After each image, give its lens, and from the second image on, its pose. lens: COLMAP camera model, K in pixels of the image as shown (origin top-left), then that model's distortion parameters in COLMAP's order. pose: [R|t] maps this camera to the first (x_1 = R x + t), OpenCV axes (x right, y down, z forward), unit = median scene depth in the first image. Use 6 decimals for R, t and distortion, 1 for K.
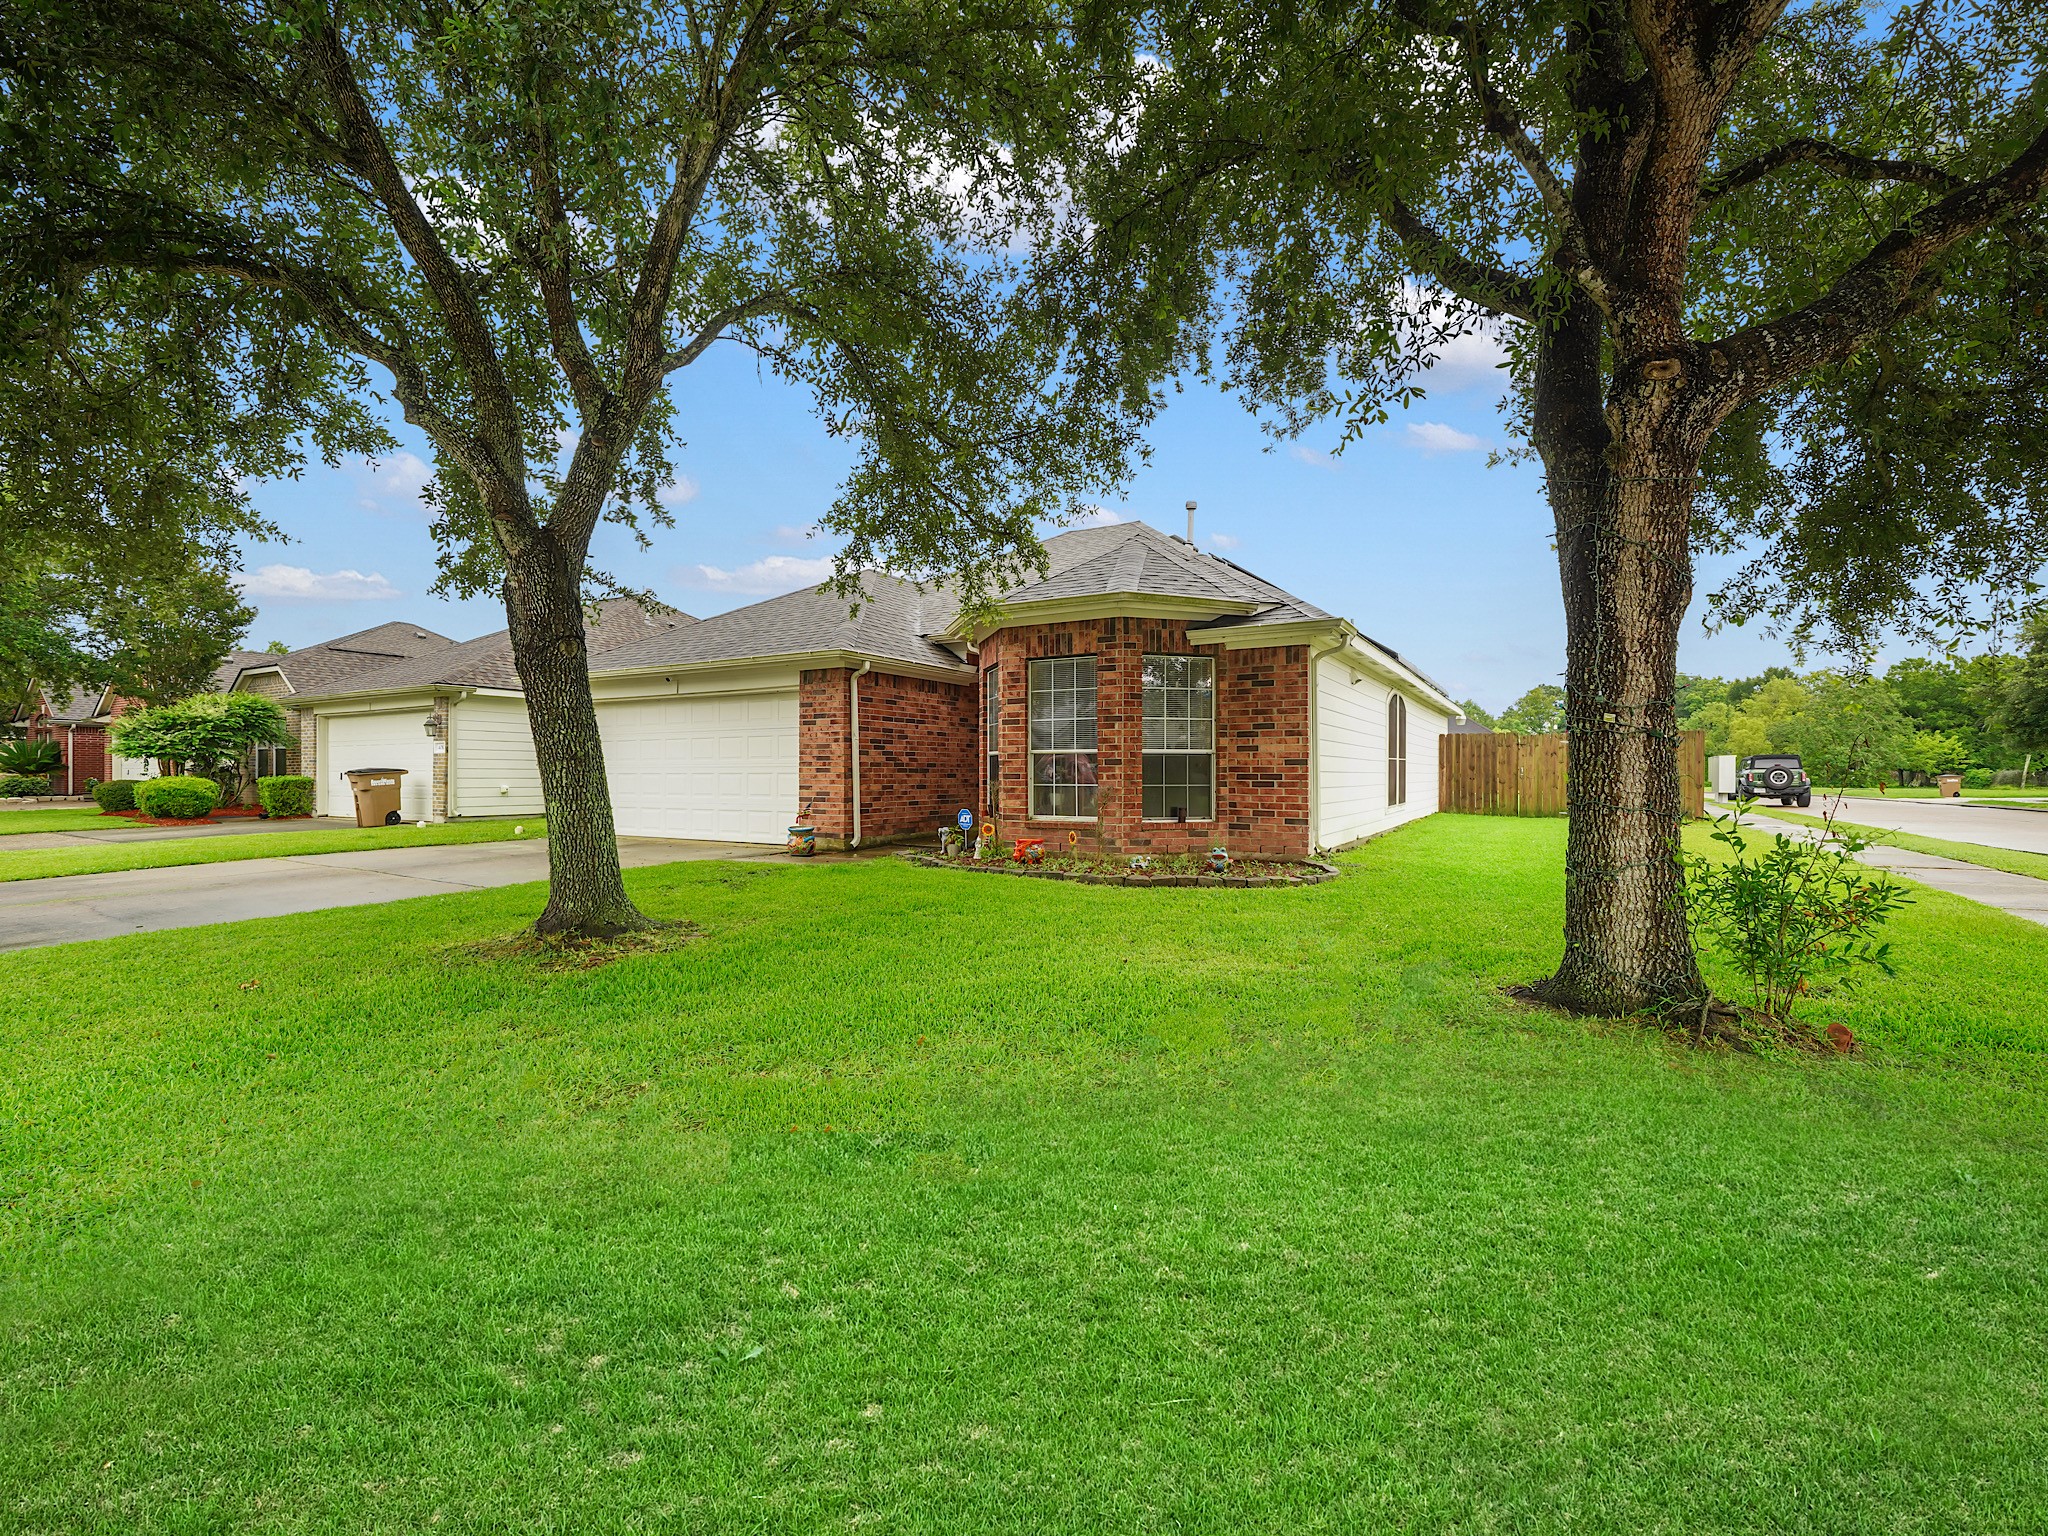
lens RADIAL K [[840.9, 0, 1024.0], [0, 840.9, 768.0], [0, 0, 1]] dist [-0.003830, -0.000202]
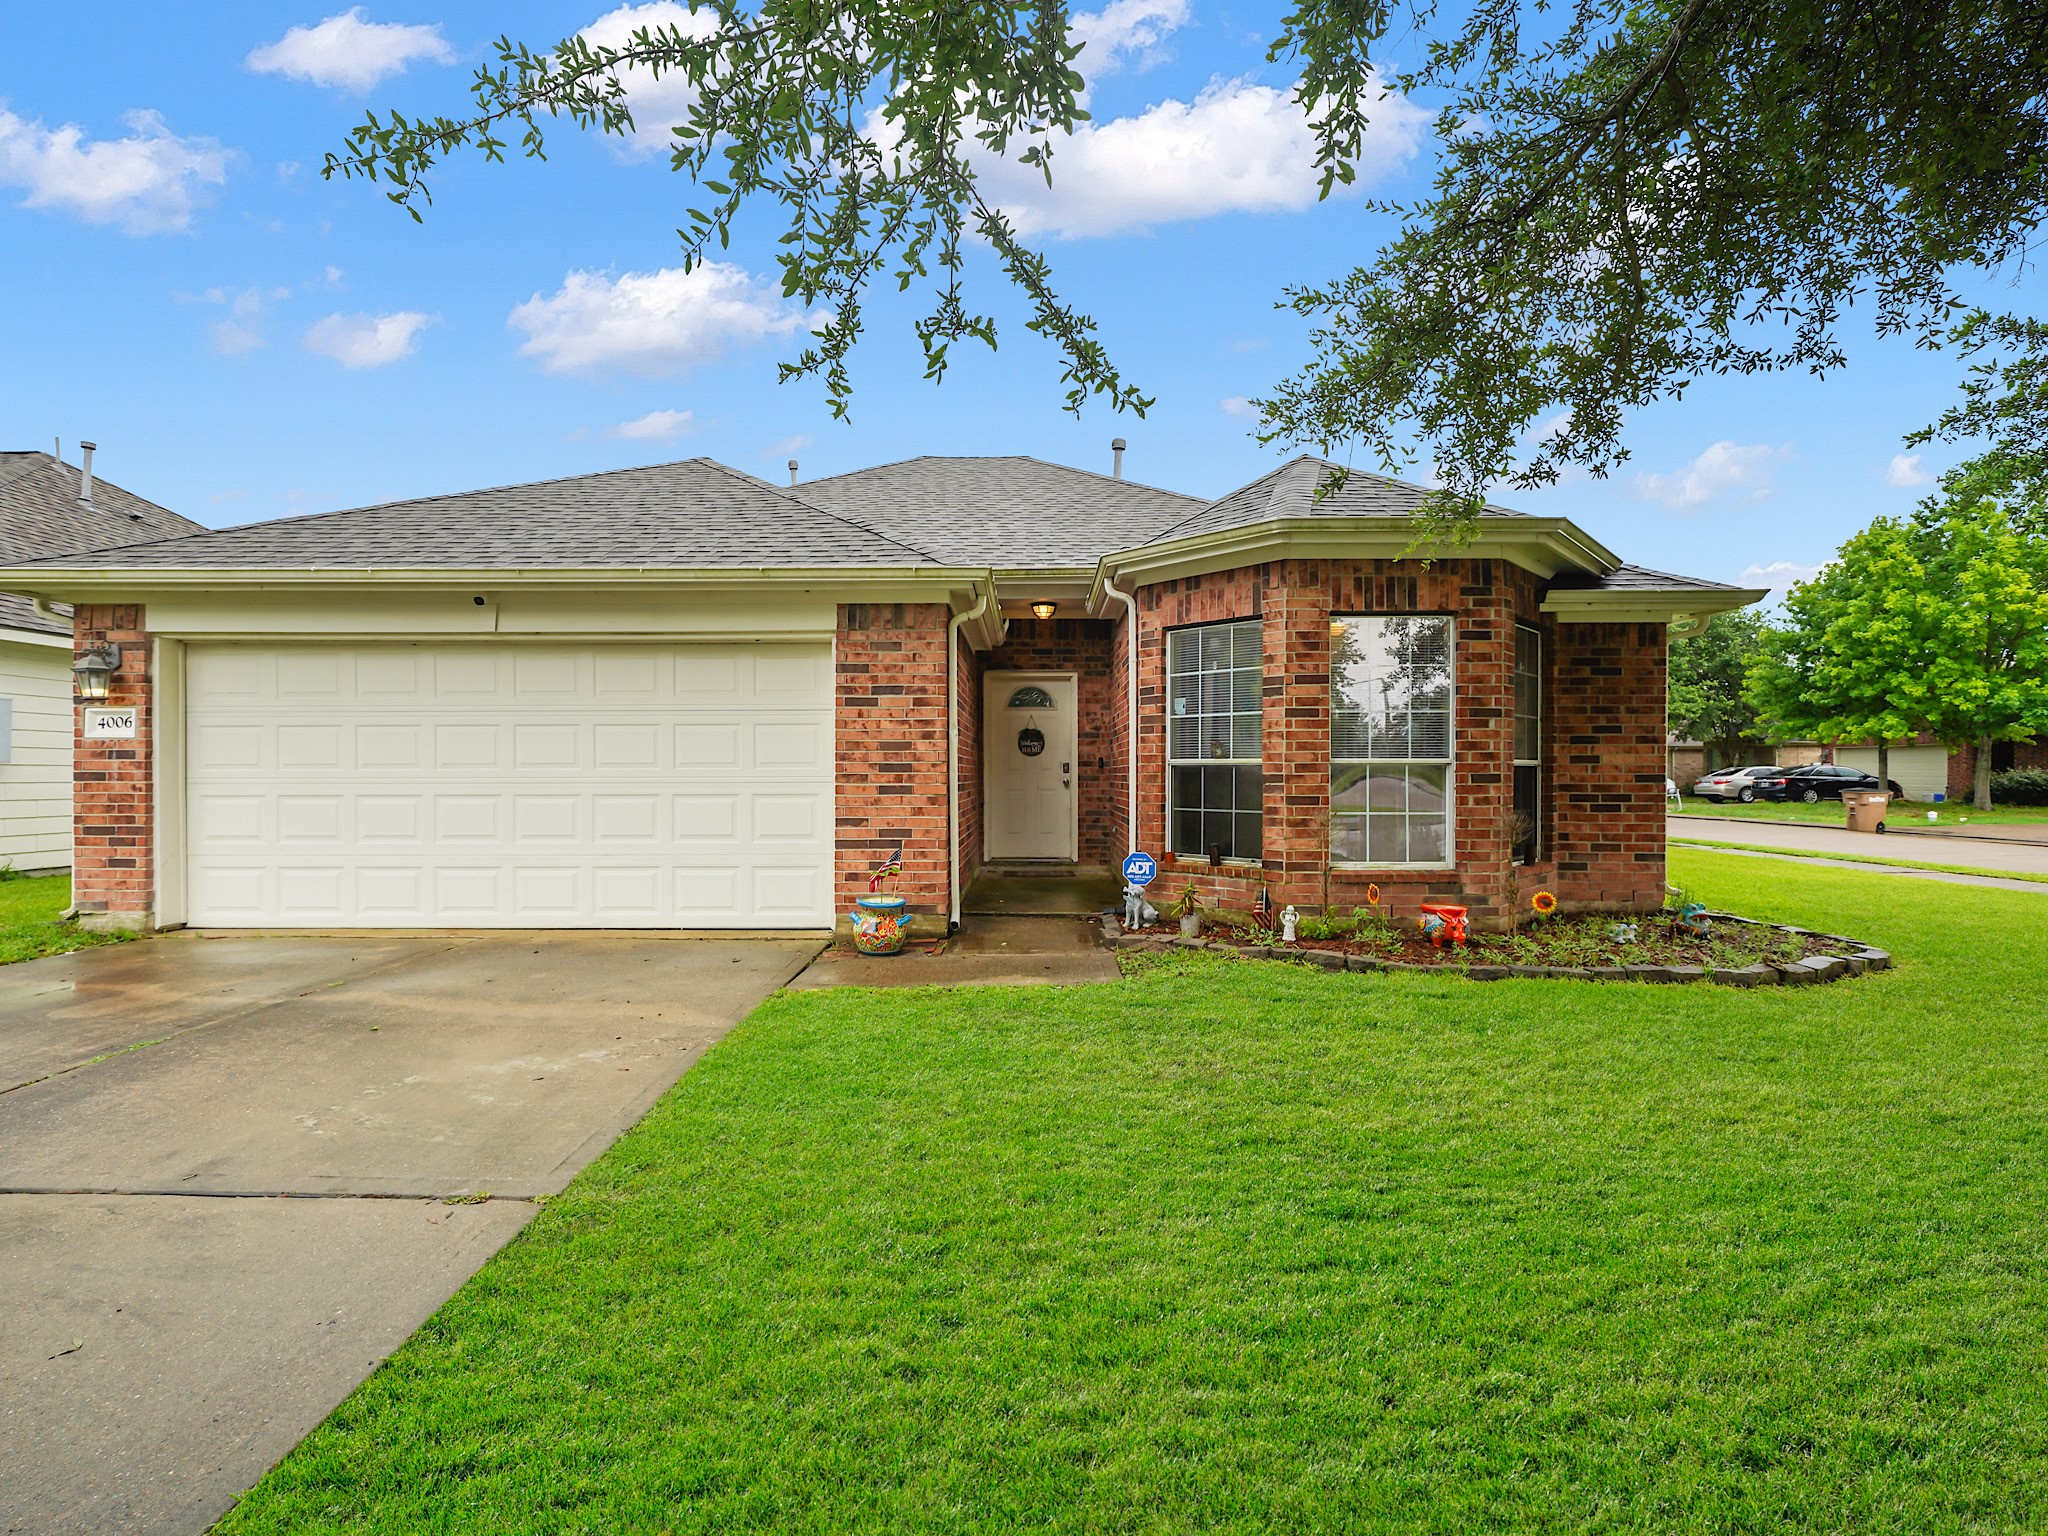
lens RADIAL K [[921.4, 0, 1024.0], [0, 921.4, 768.0], [0, 0, 1]] dist [-0.000477, -0.000125]
pose [[0.878607, 0.003868, 0.477530, -0.540834], [-0.002292, 0.999990, -0.003885, -0.011346], [-0.477540, 0.002319, 0.878607, 0.524182]]
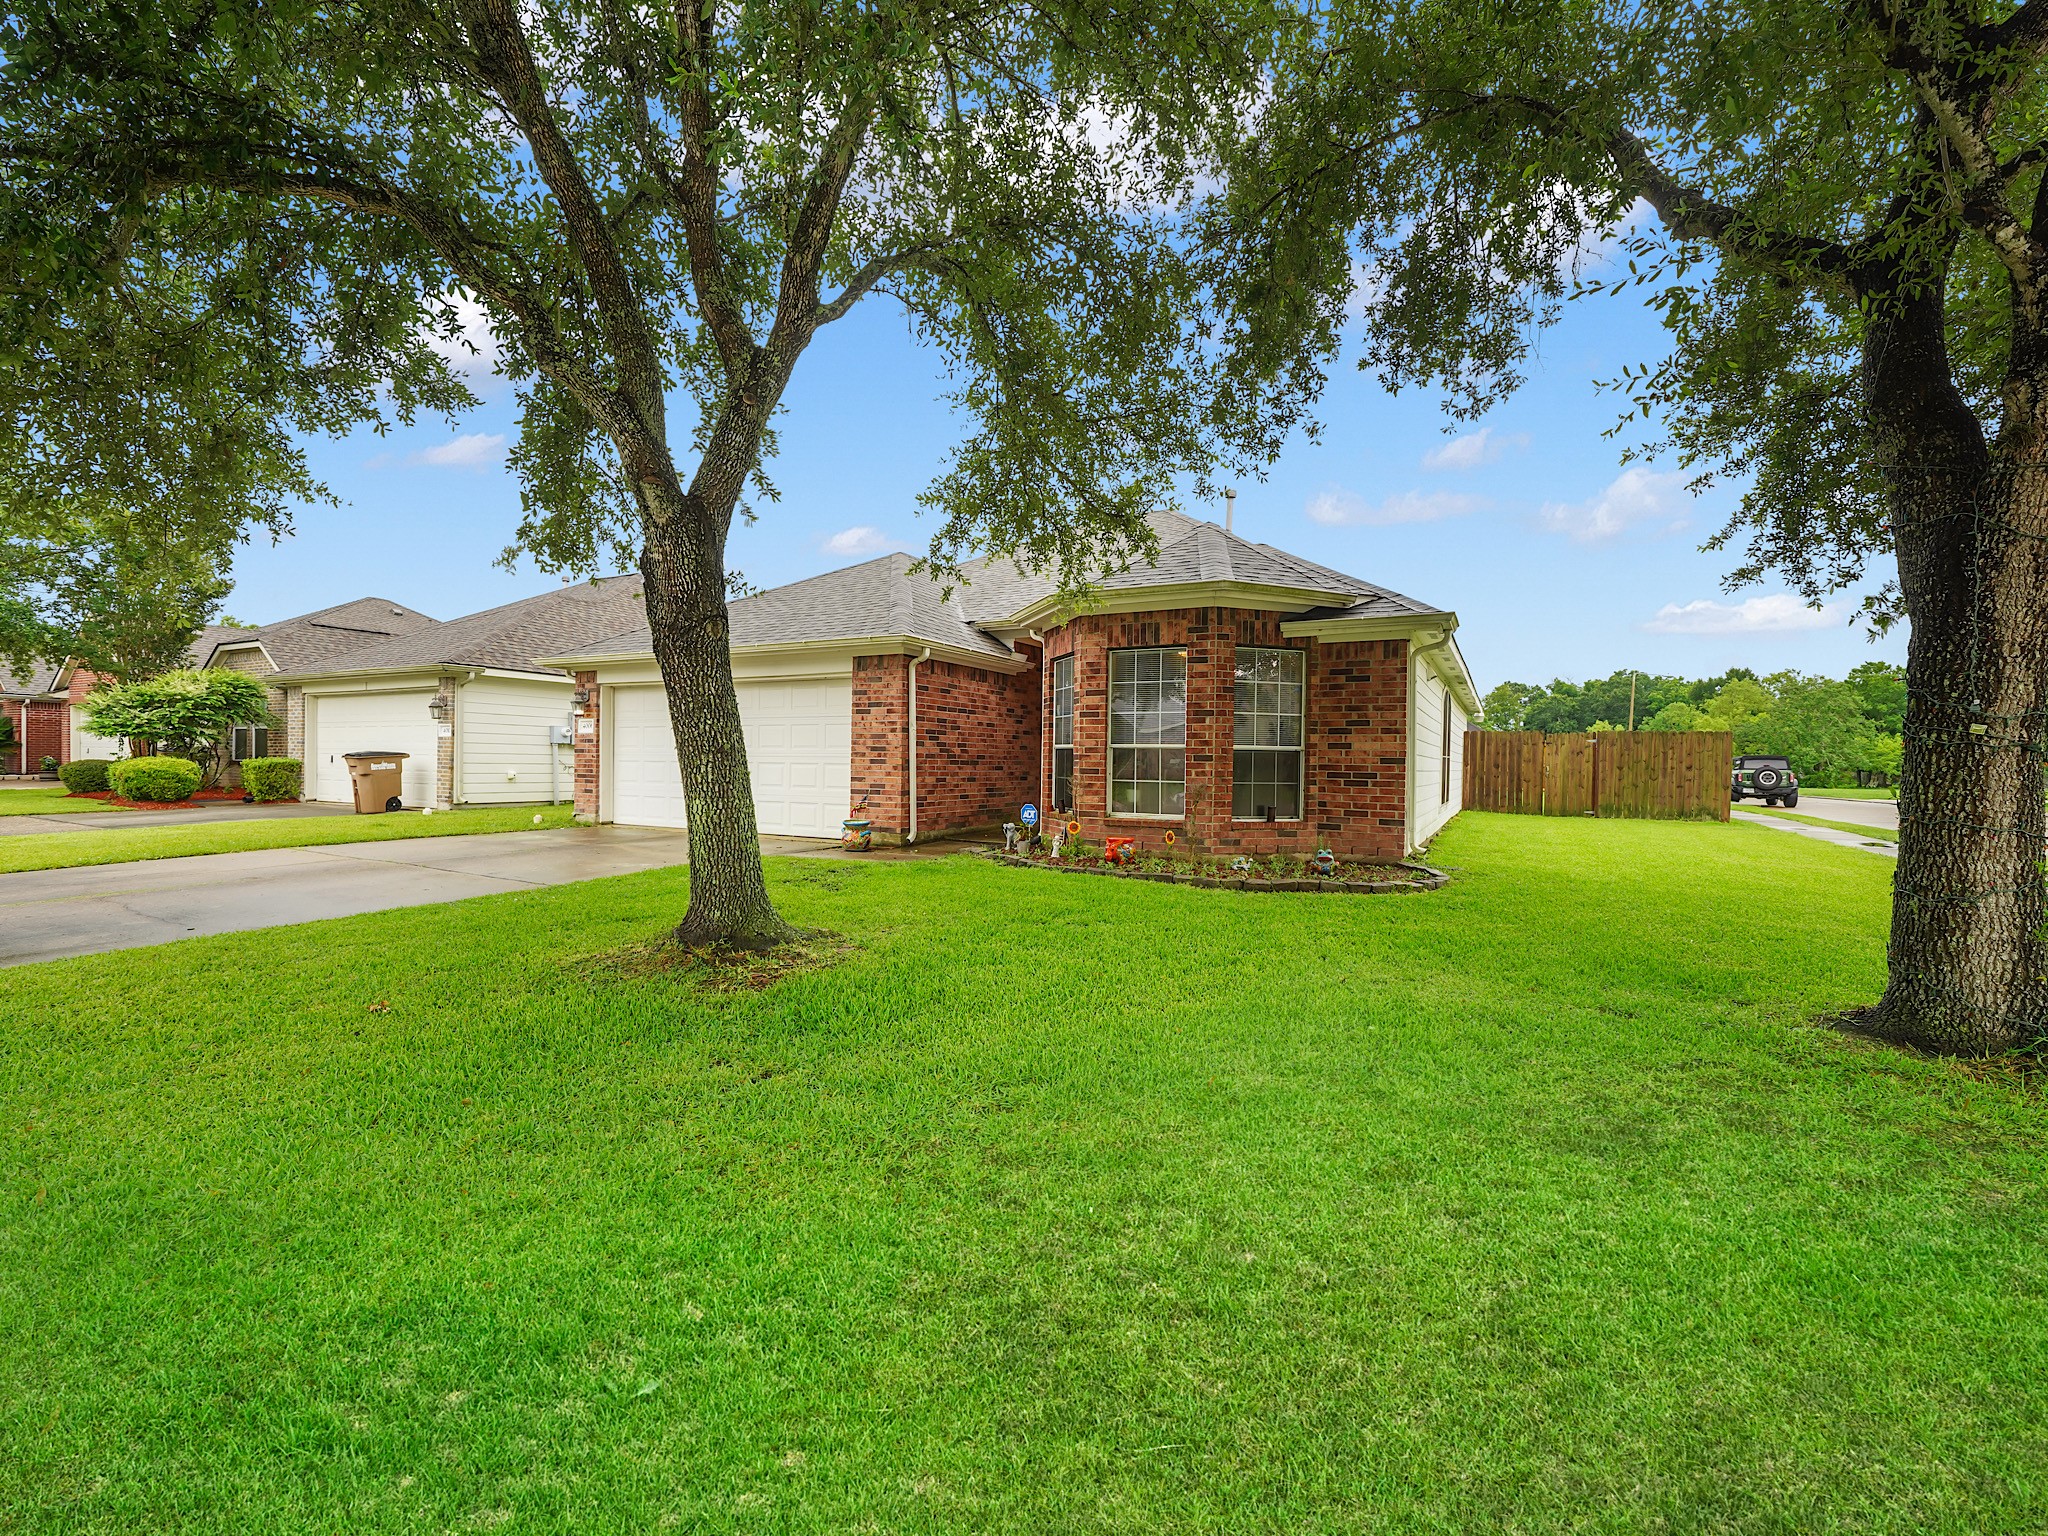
lens RADIAL K [[845.4, 0, 1024.0], [0, 845.4, 768.0], [0, 0, 1]] dist [-0.005044, -0.000397]
pose [[0.999390, 0.013094, 0.032368, -0.125413], [-0.013506, 0.999830, 0.012544, -0.005152], [-0.032198, -0.012974, 0.999397, 0.043333]]
